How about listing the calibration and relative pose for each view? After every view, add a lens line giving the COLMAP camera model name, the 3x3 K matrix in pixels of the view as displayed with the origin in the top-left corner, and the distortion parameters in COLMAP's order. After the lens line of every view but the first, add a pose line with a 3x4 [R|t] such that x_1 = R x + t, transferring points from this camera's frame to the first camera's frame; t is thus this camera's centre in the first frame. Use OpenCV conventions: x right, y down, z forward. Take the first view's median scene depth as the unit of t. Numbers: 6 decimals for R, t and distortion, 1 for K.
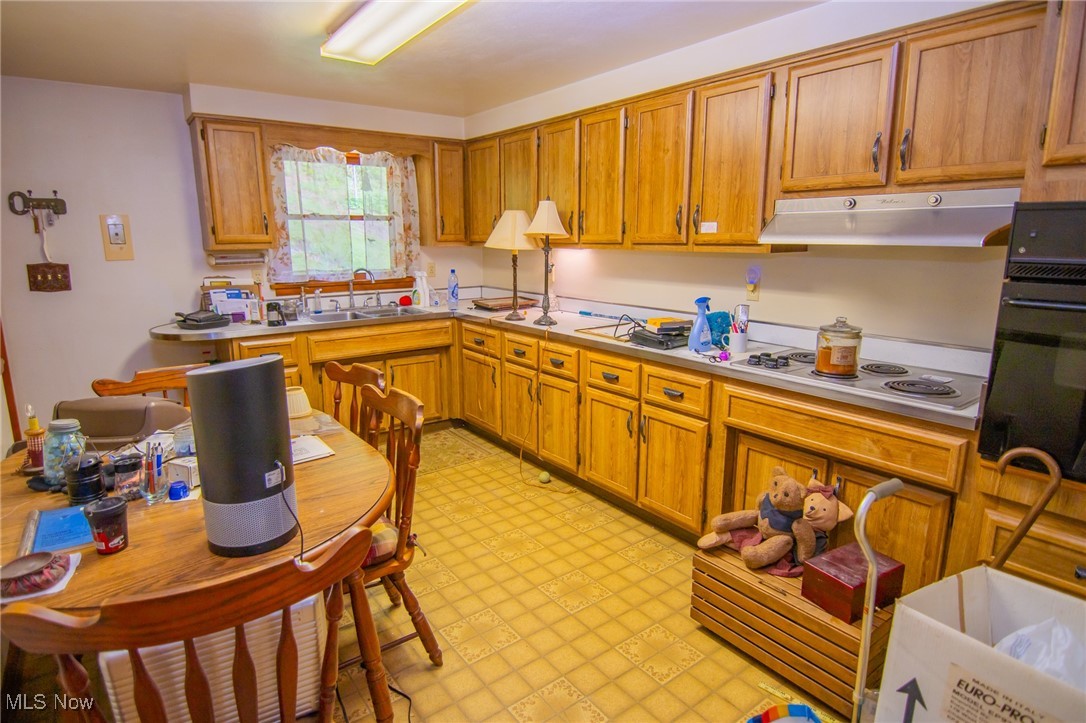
lens RADIAL K [[591.1, 0, 543.6], [0, 591.1, 349.4], [0, 0, 1]] dist [-0.004572, -0.013898]
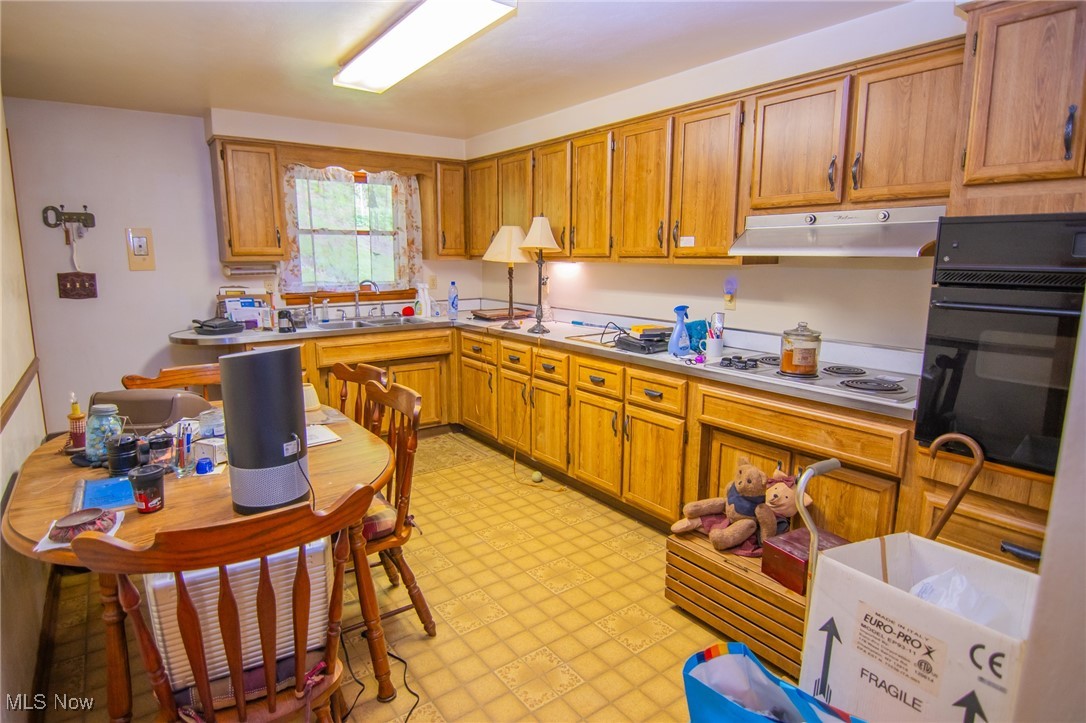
lens RADIAL K [[591.1, 0, 543.6], [0, 591.1, 349.4], [0, 0, 1]] dist [-0.004572, -0.013898]
pose [[0.999969, 0.004888, -0.006107, 0.023666], [-0.005066, 0.999556, -0.029374, 0.024717], [0.005960, 0.029404, 0.999550, -0.080323]]
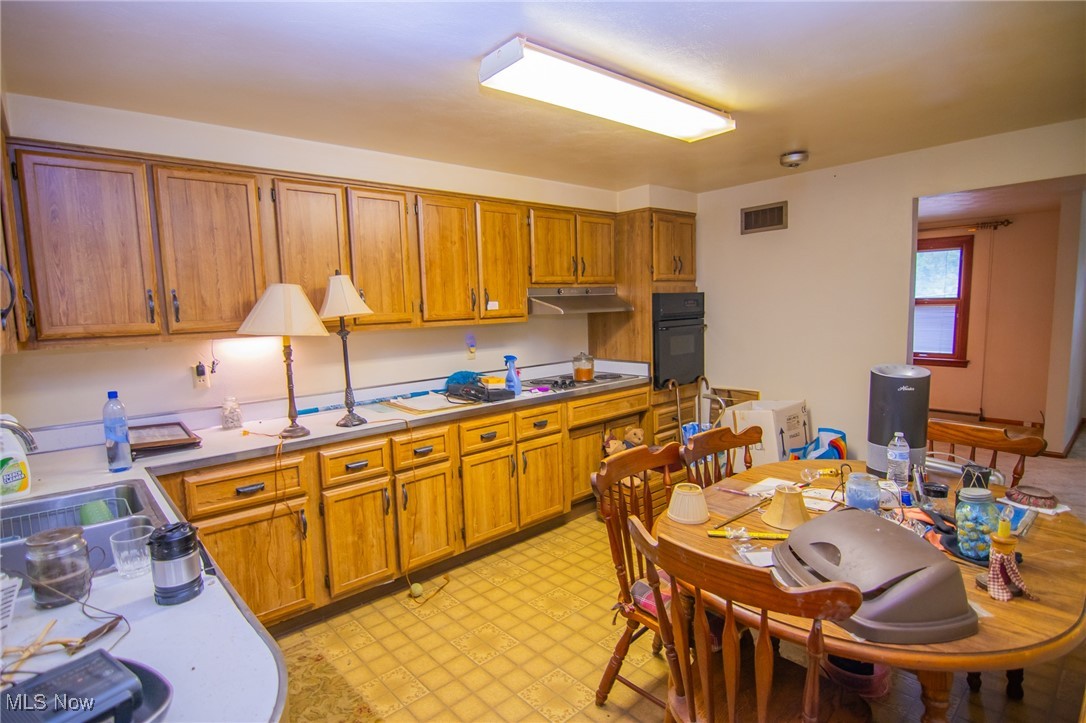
lens RADIAL K [[542.5, 0, 511.9], [0, 542.5, 366.3], [0, 0, 1]] dist [0.000008, -0.000001]
pose [[-0.060324, -0.102907, 0.992860, -0.964964], [0.221480, 0.968497, 0.113838, -0.203145], [-0.973297, 0.226766, -0.035632, 1.032834]]
